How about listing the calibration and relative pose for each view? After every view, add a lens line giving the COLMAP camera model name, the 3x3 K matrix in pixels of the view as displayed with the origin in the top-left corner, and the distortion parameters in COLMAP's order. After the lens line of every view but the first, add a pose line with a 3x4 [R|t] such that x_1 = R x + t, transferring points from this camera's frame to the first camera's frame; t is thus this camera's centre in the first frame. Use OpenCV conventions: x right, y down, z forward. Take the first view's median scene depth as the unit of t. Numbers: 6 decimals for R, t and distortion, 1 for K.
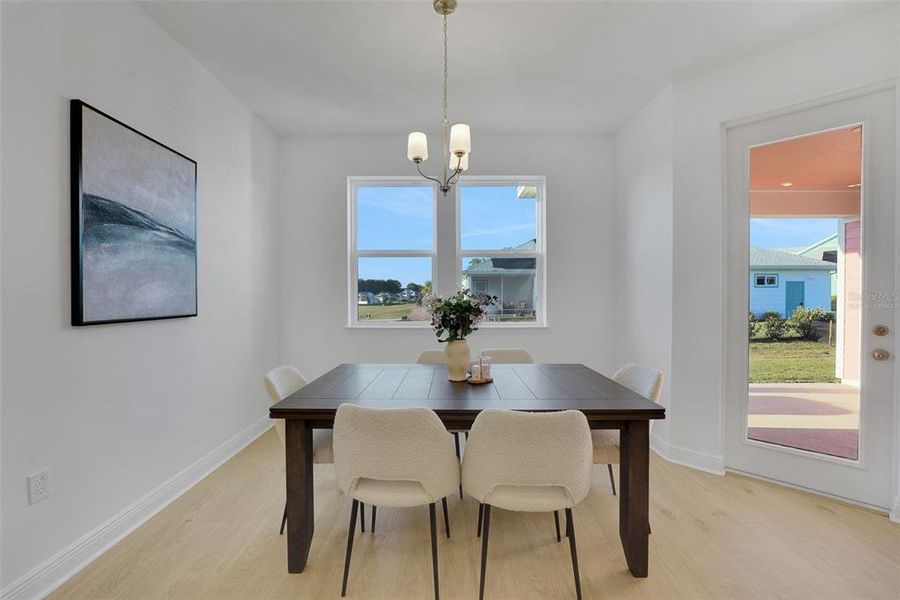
lens RADIAL K [[382.7, 0, 450.0], [0, 382.7, 300.0], [0, 0, 1]] dist [-0.021070, -0.000293]
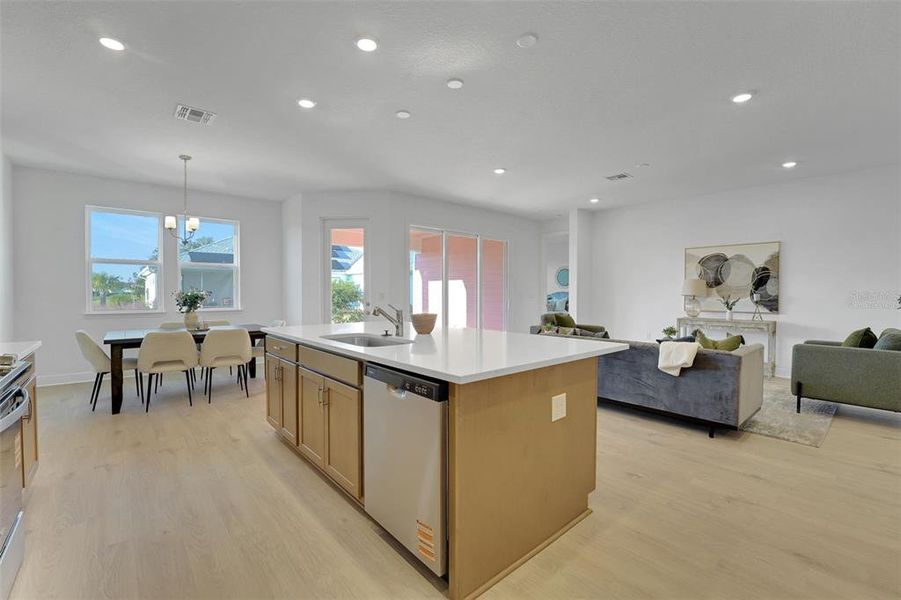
lens RADIAL K [[393.4, 0, 447.8], [0, 393.4, 297.0], [0, 0, 1]] dist [-0.016300, -0.000262]
pose [[0.760224, -0.003144, 0.649653, -0.305202], [0.002505, 0.999995, 0.001908, 0.020120], [-0.649656, 0.000177, 0.760228, -1.588146]]
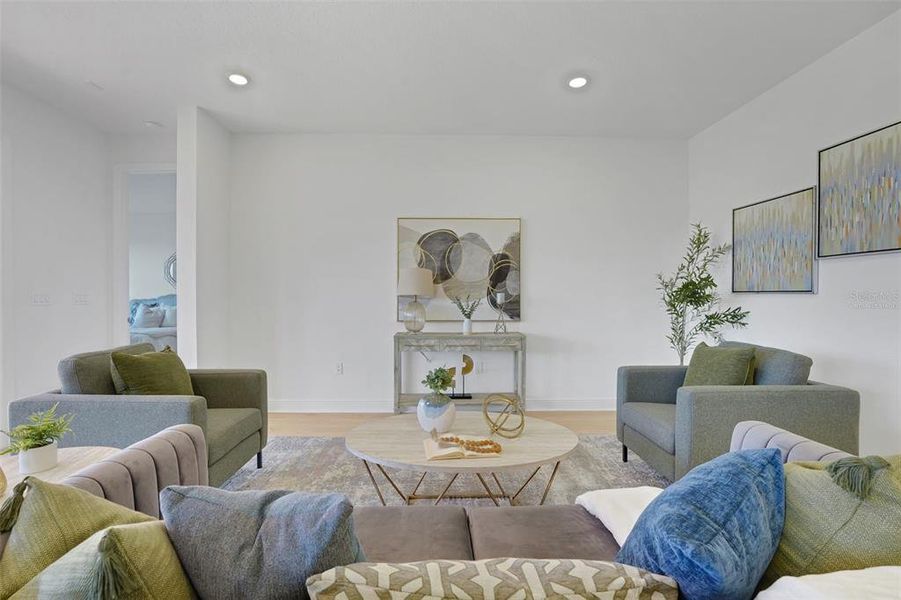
lens RADIAL K [[383.1, 0, 450.5], [0, 383.1, 300.0], [0, 0, 1]] dist [-0.021070, -0.000293]
pose [[-0.019719, -0.002335, 0.999803, 1.283274], [0.012297, 0.999921, 0.002578, 0.034628], [-0.999730, 0.012346, -0.019688, -0.682186]]
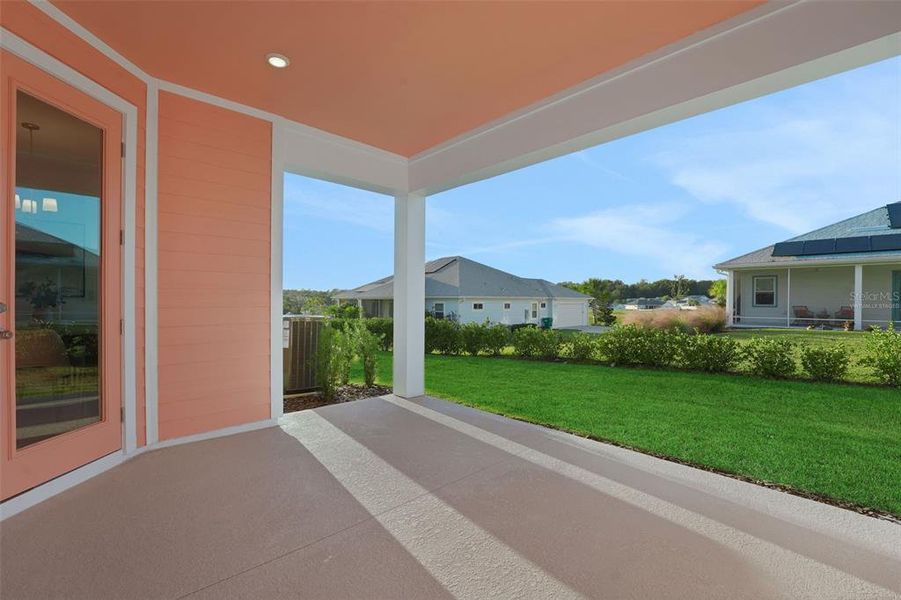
lens RADIAL K [[393.4, 0, 447.8], [0, 393.4, 297.0], [0, 0, 1]] dist [-0.016300, -0.000262]
pose [[0.686126, 0.001461, -0.727481, 2.575295], [-0.014264, 0.999833, -0.011445, 0.045225], [0.727343, 0.018229, 0.686032, 1.124304]]
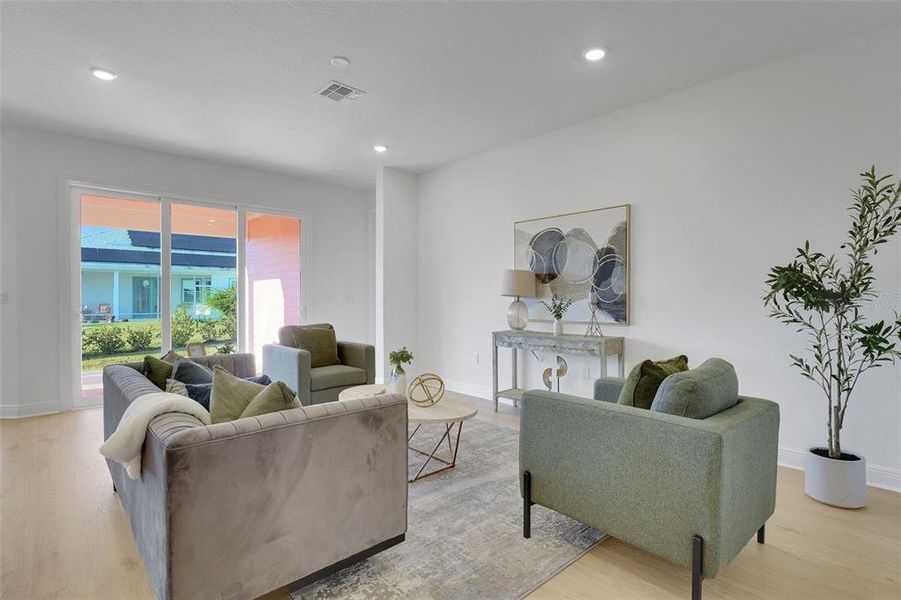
lens RADIAL K [[445.0, 0, 450.5], [0, 445.0, 300.0], [0, 0, 1]] dist [-0.000185, -0.000012]
pose [[0.741388, -0.000253, 0.671076, 1.355119], [0.005263, 0.999971, -0.005437, 0.048814], [-0.671056, 0.007563, 0.741368, -1.898543]]
